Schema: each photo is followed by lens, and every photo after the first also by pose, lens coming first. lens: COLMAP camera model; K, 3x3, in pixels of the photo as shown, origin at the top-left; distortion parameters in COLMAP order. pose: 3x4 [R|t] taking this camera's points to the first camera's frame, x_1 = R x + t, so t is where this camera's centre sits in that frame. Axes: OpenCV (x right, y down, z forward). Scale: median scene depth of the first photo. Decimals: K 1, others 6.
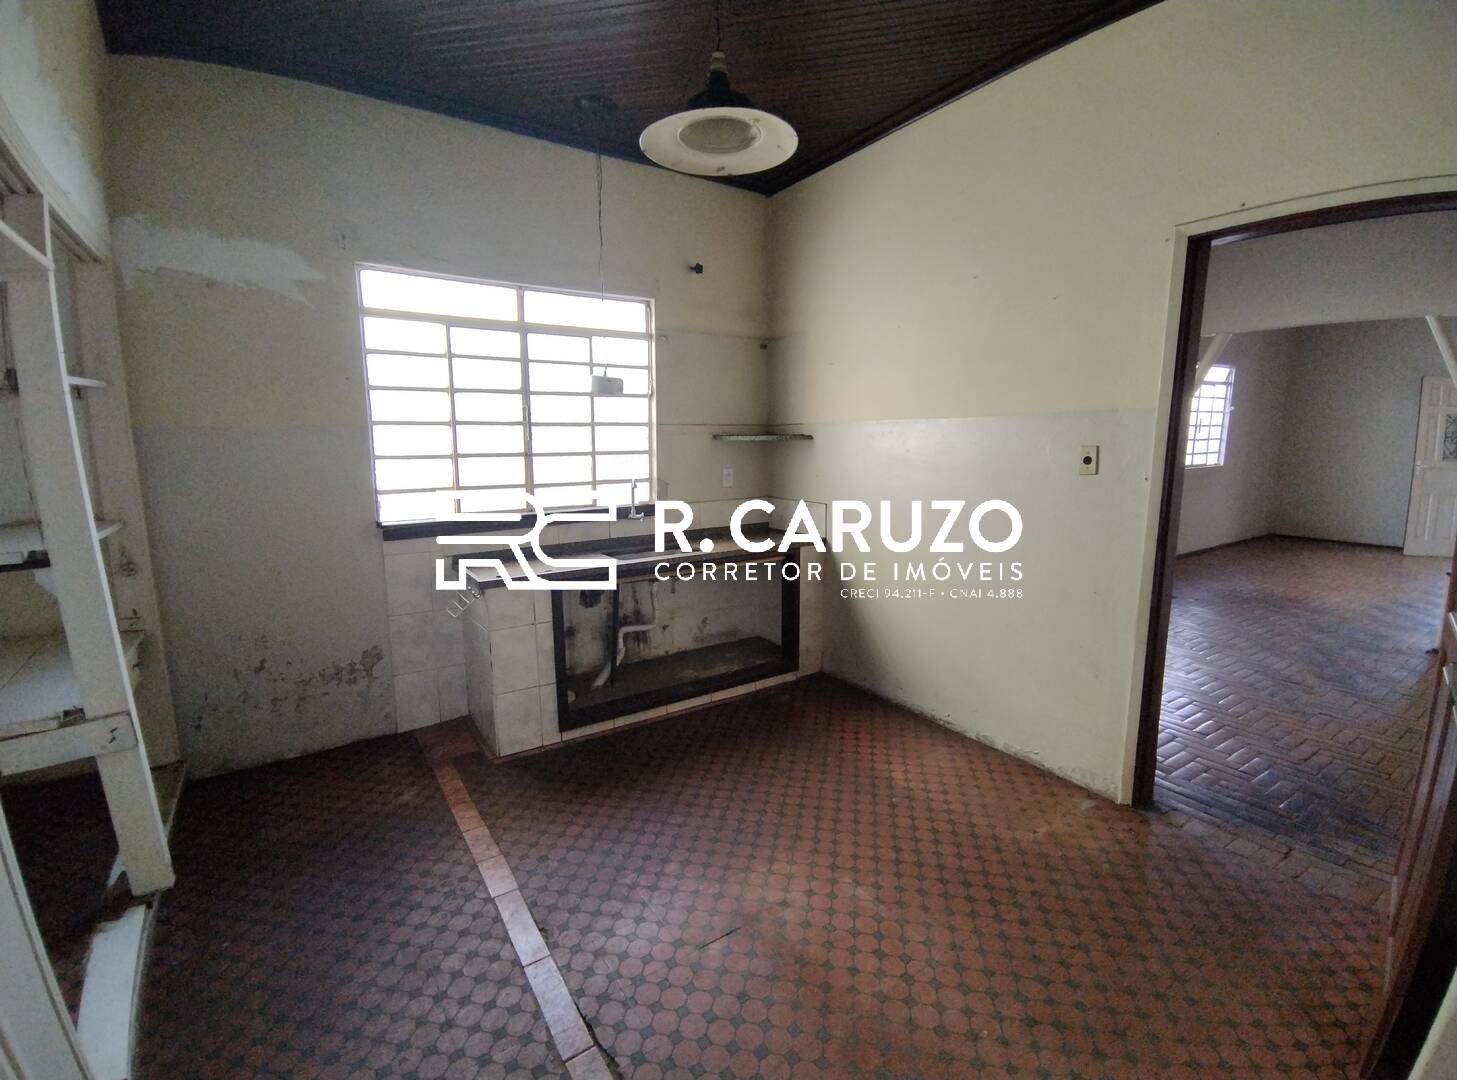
lens RADIAL K [[668.3, 0, 728.5], [0, 668.3, 540.0], [0, 0, 1]] dist [-0.007855, 0.000404]
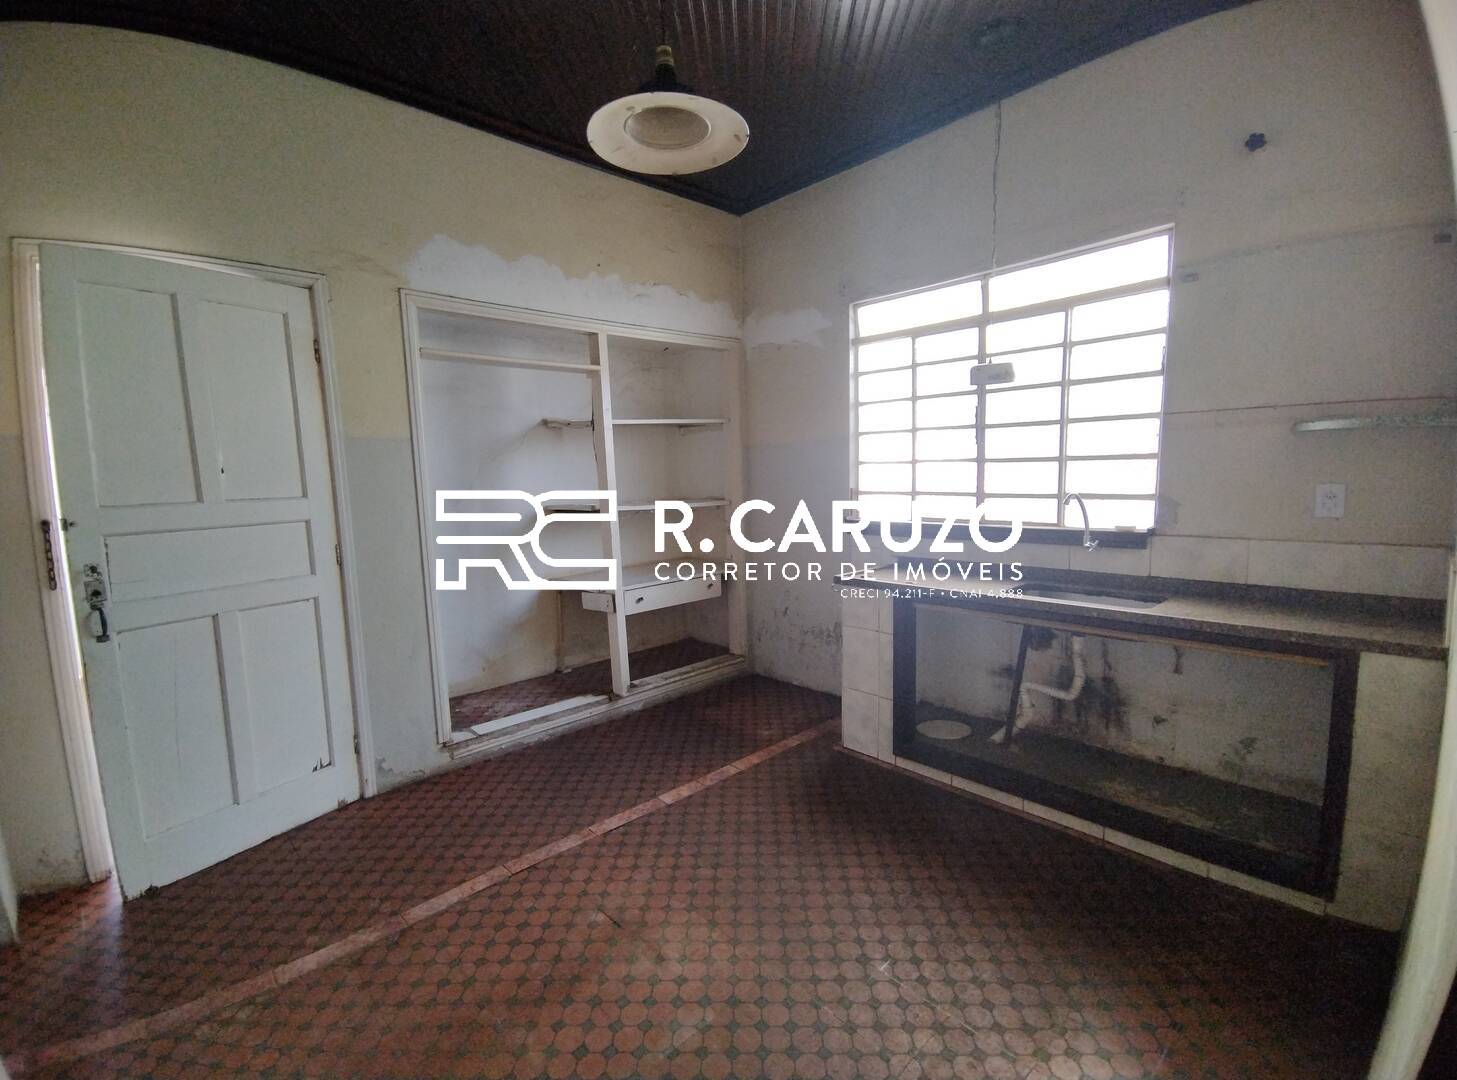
lens RADIAL K [[658.4, 0, 726.3], [0, 658.4, 546.8], [0, 0, 1]] dist [-0.009442, 0.000134]
pose [[0.146586, 0.111959, -0.982842, 0.584714], [-0.129074, 0.987245, 0.093210, -0.055839], [0.980741, 0.113196, 0.159167, 0.584308]]
